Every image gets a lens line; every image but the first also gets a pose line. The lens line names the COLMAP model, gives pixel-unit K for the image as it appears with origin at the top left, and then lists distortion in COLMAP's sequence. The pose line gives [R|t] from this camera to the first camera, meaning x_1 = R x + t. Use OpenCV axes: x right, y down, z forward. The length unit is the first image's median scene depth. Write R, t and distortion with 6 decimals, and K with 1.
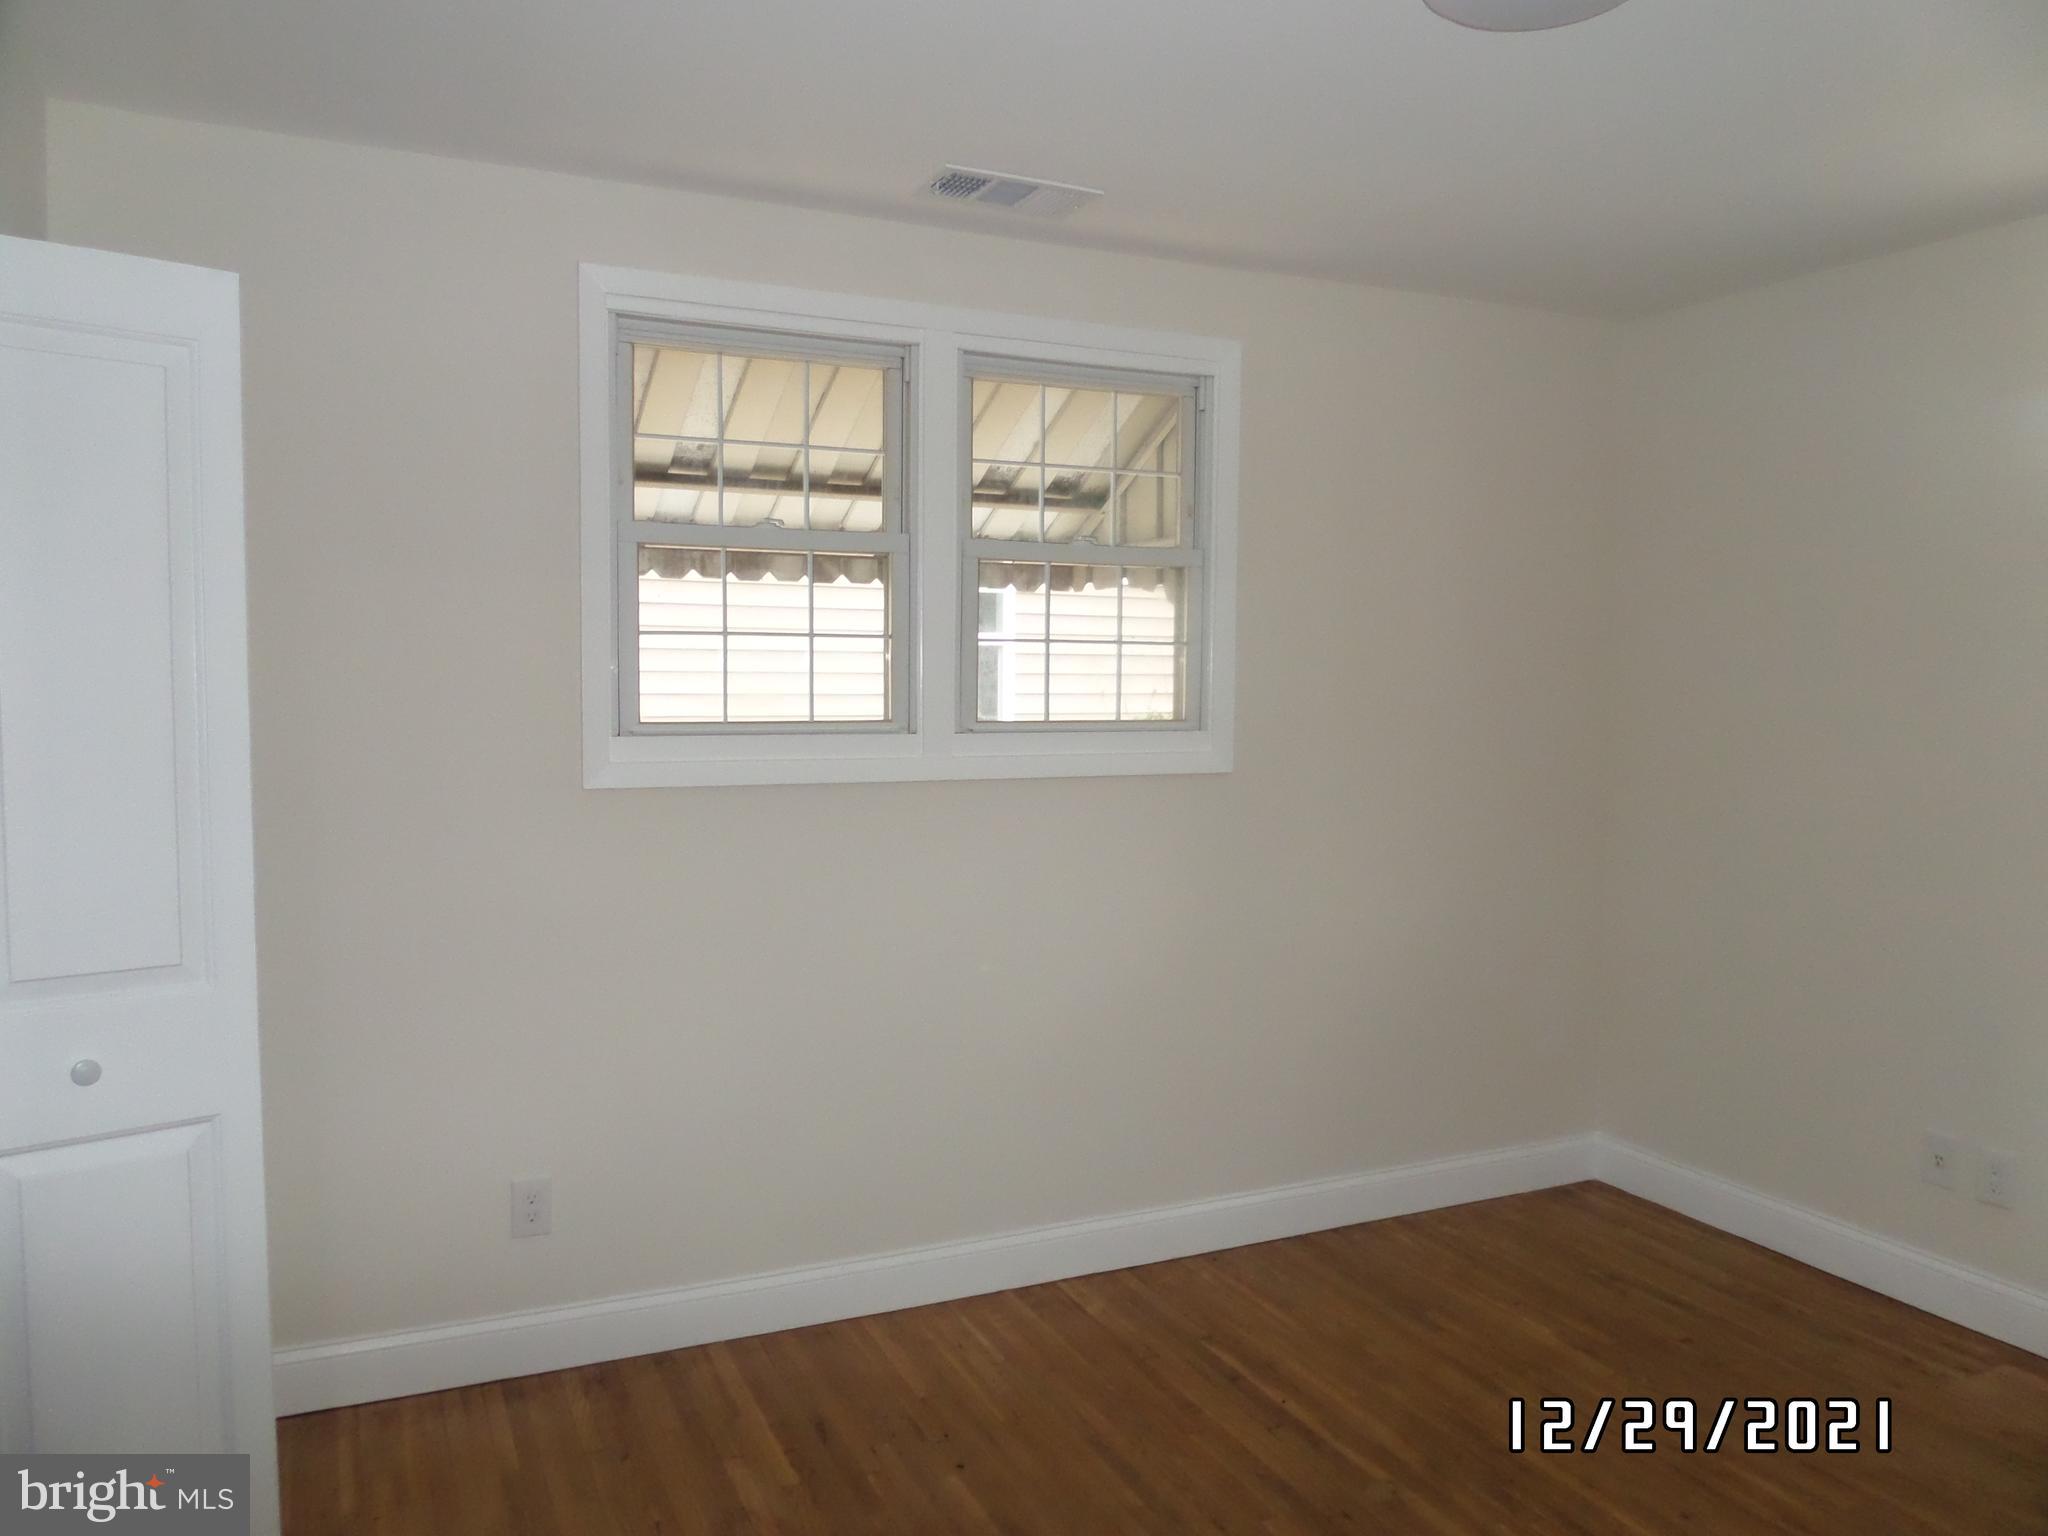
lens RADIAL K [[1474.8, 0, 1020.3], [0, 1474.8, 760.2], [0, 0, 1]] dist [-0.021835, 0.002955]
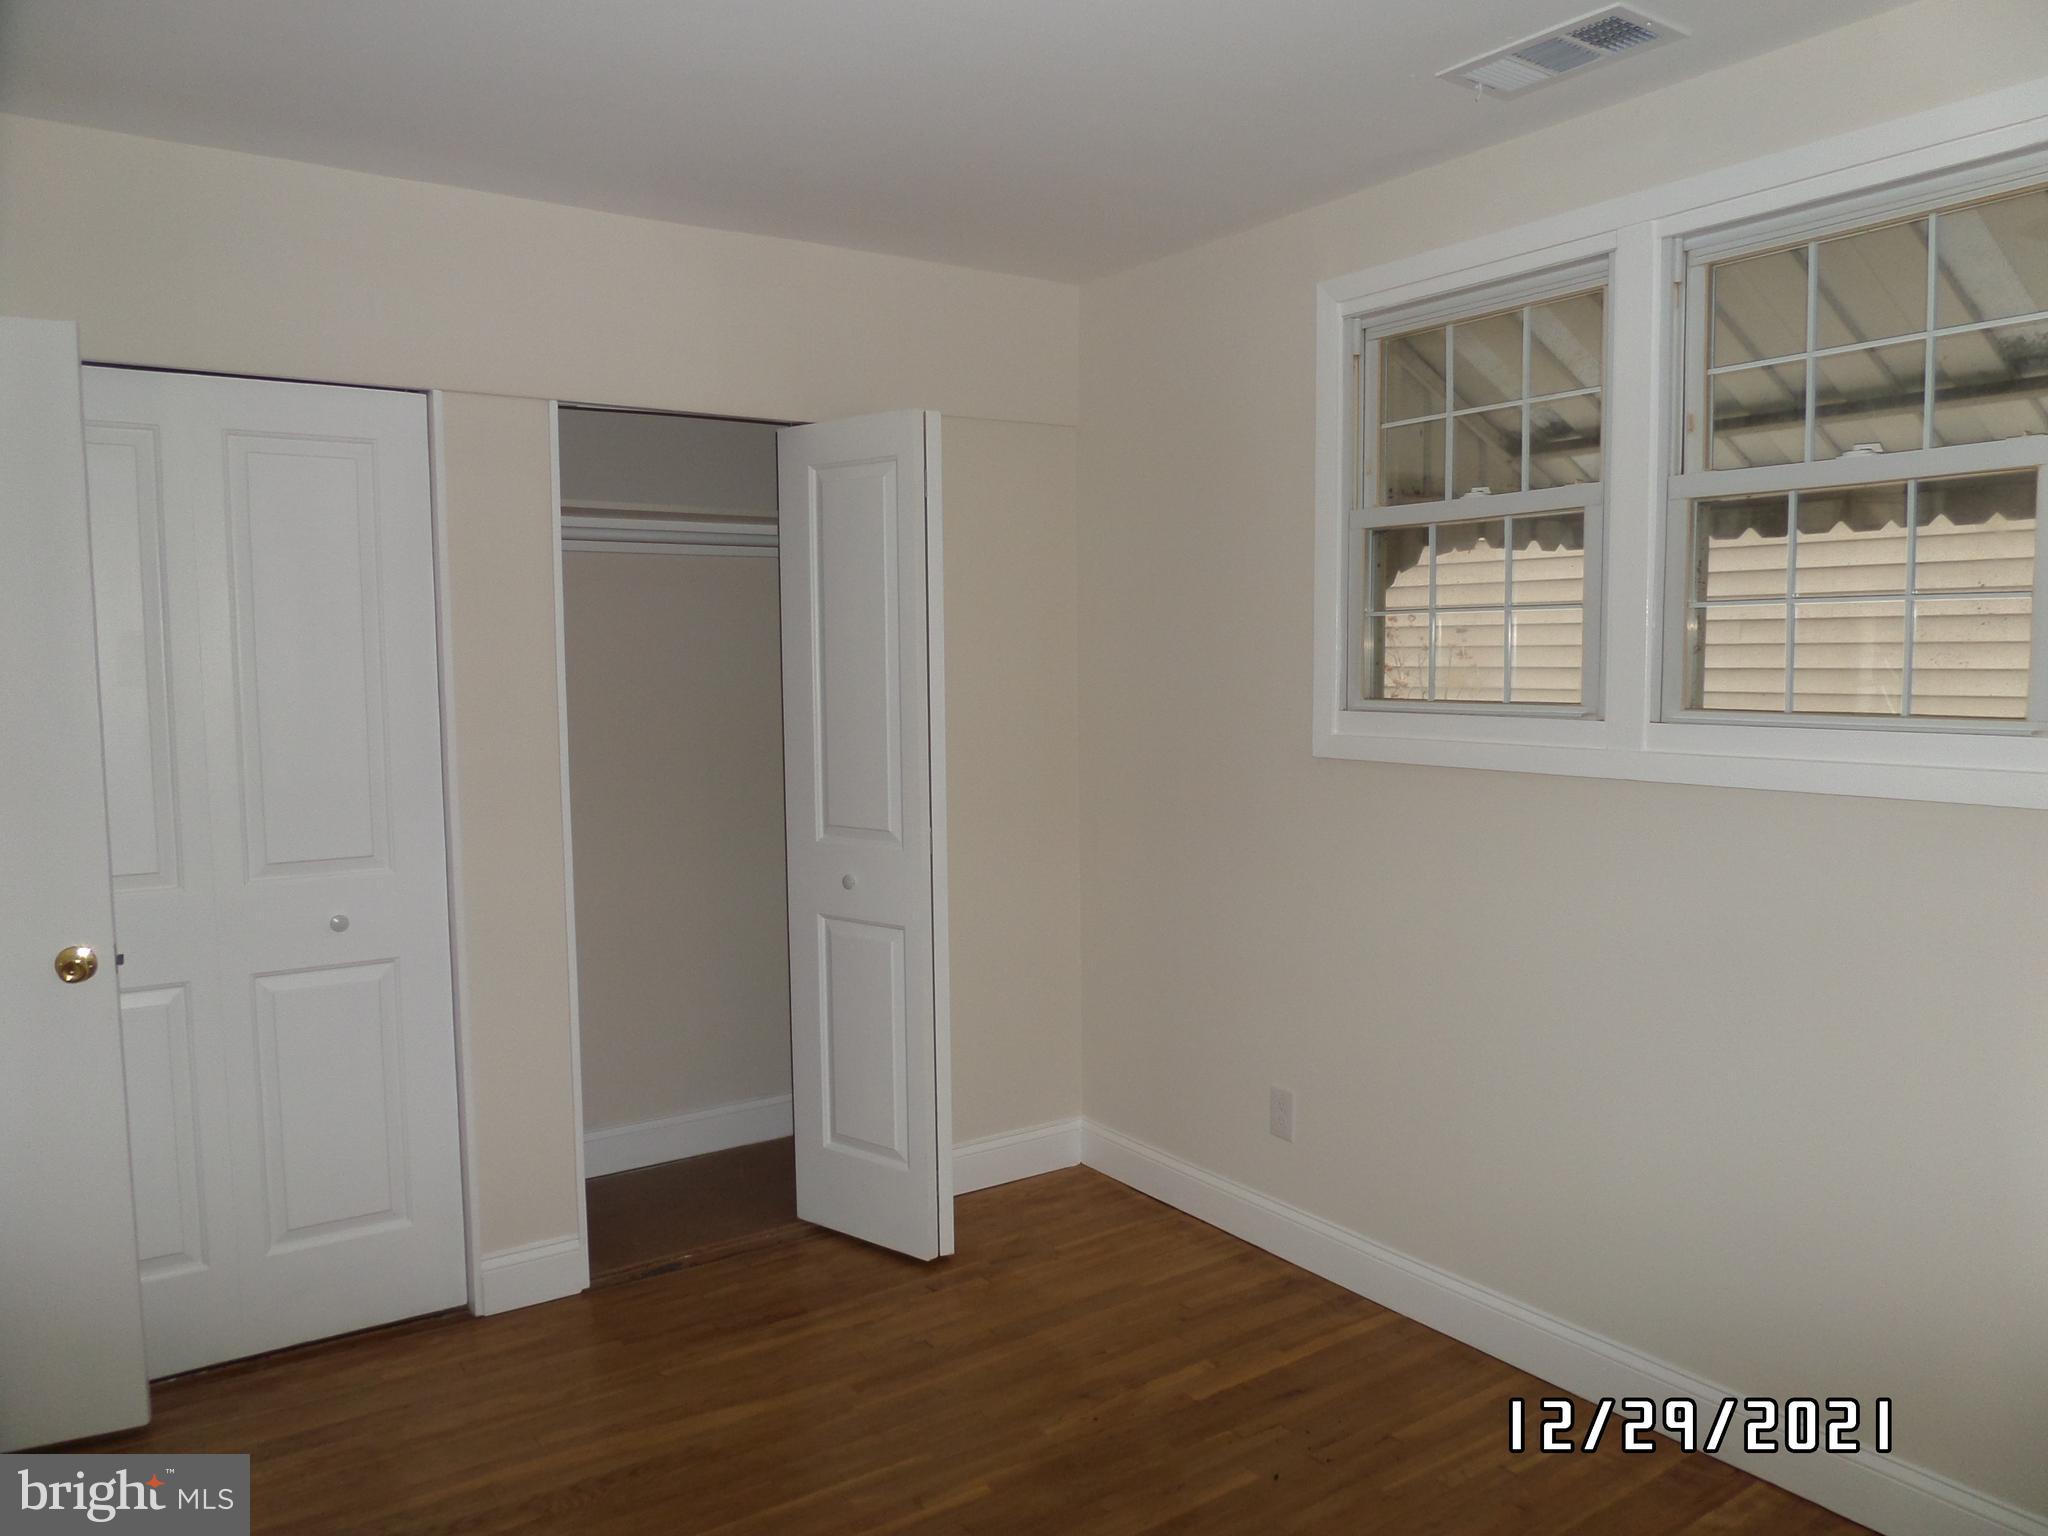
lens RADIAL K [[1474.8, 0, 1024.4], [0, 1474.8, 753.1], [0, 0, 1]] dist [-0.021835, 0.002955]
pose [[0.232308, 0.076733, -0.969611, 0.692592], [-0.058011, 0.996202, 0.064938, -0.031769], [0.970911, 0.041163, 0.235877, 0.516641]]
